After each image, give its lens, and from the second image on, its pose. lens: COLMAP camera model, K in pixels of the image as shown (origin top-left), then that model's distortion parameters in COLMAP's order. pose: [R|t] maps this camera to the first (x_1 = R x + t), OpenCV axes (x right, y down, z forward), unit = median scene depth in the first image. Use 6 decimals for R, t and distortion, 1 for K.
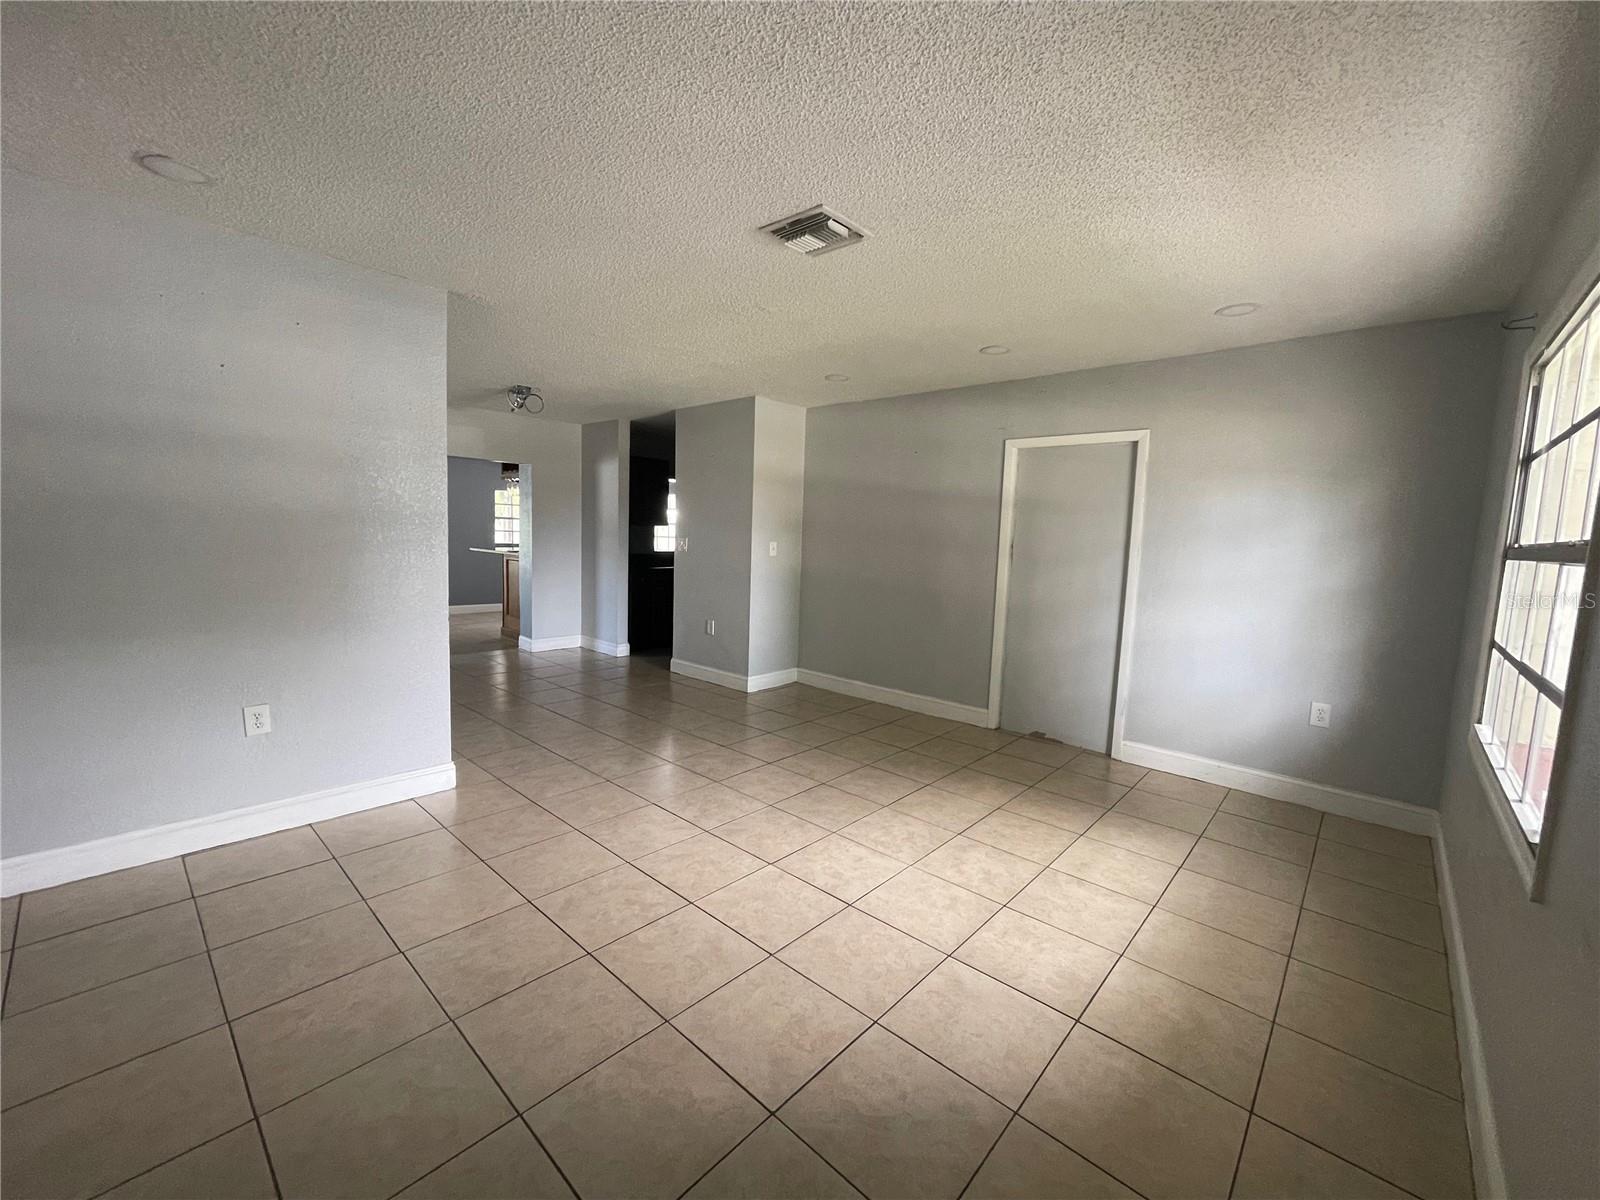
lens RADIAL K [[646.6, 0, 800.0], [0, 646.6, 600.0], [0, 0, 1]] dist [-0.004398, 0.000499]
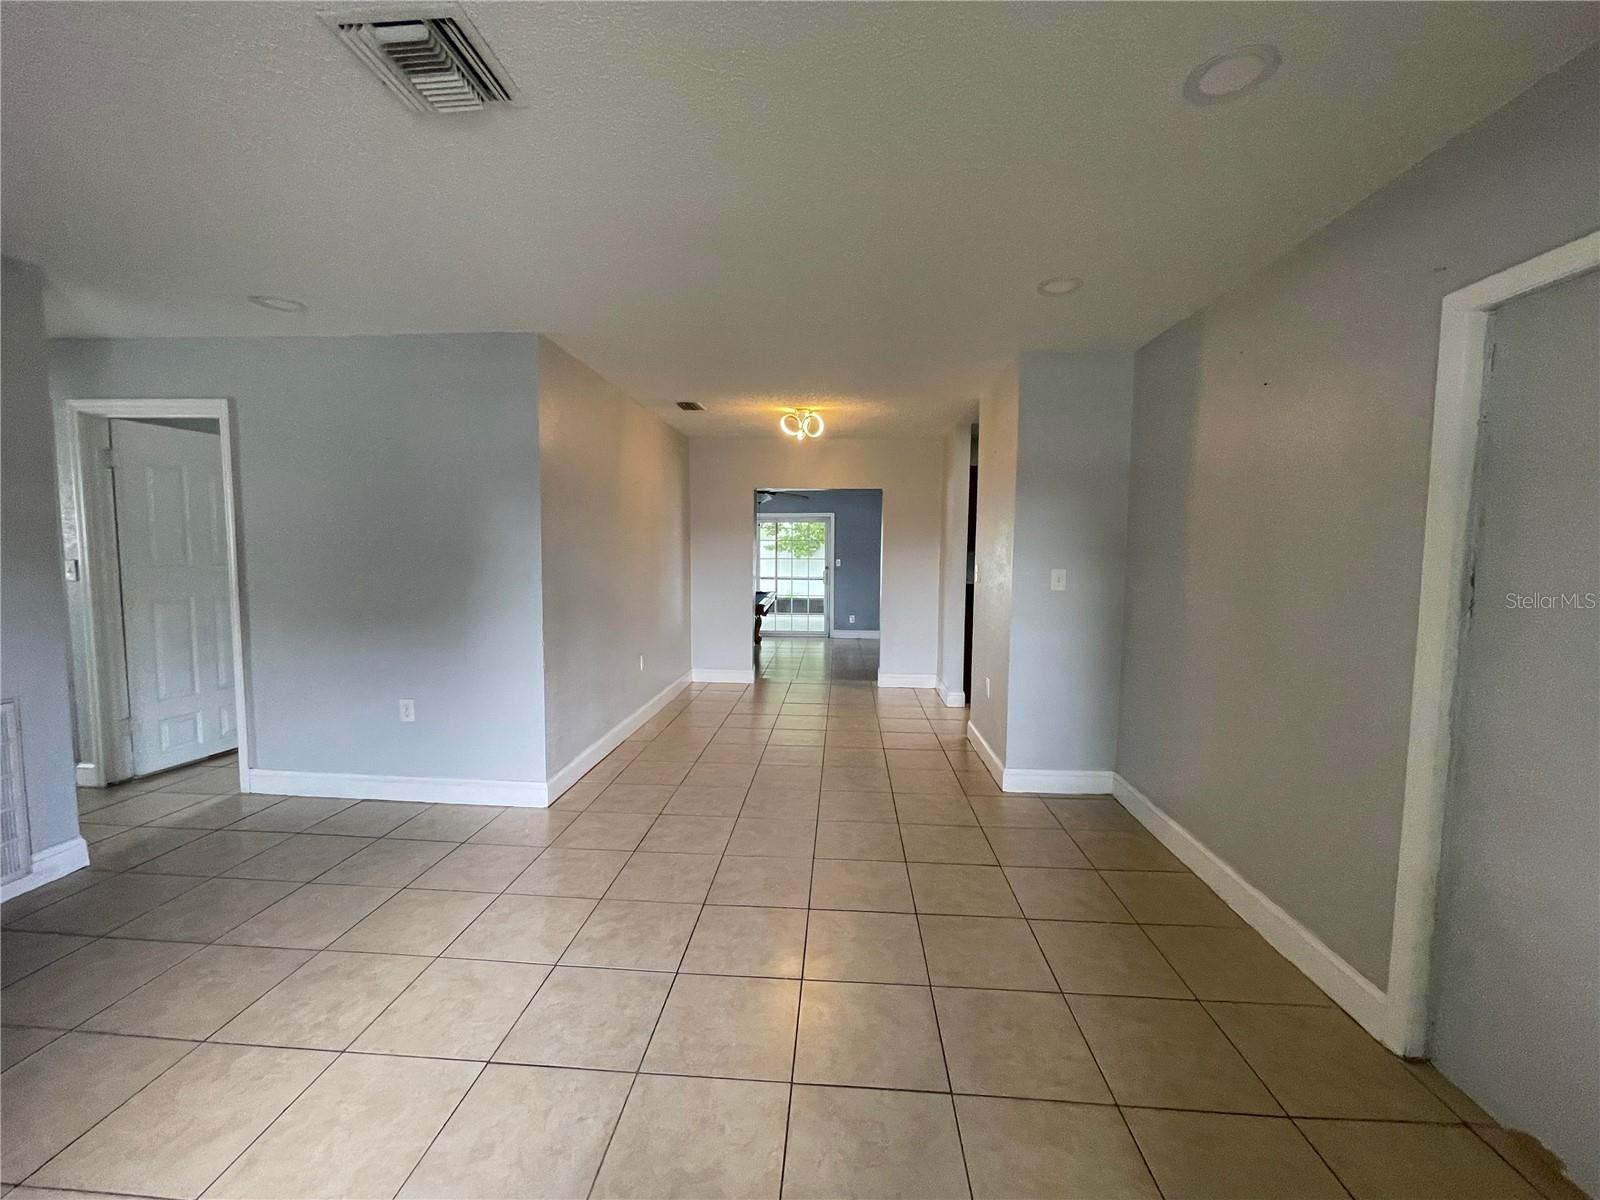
lens RADIAL K [[646.6, 0, 800.0], [0, 646.6, 600.0], [0, 0, 1]] dist [-0.004398, 0.000499]
pose [[0.617982, 0.033950, -0.785459, 0.587654], [-0.067579, 0.997663, -0.010047, -0.065741], [0.783282, 0.059289, 0.618833, 0.743864]]
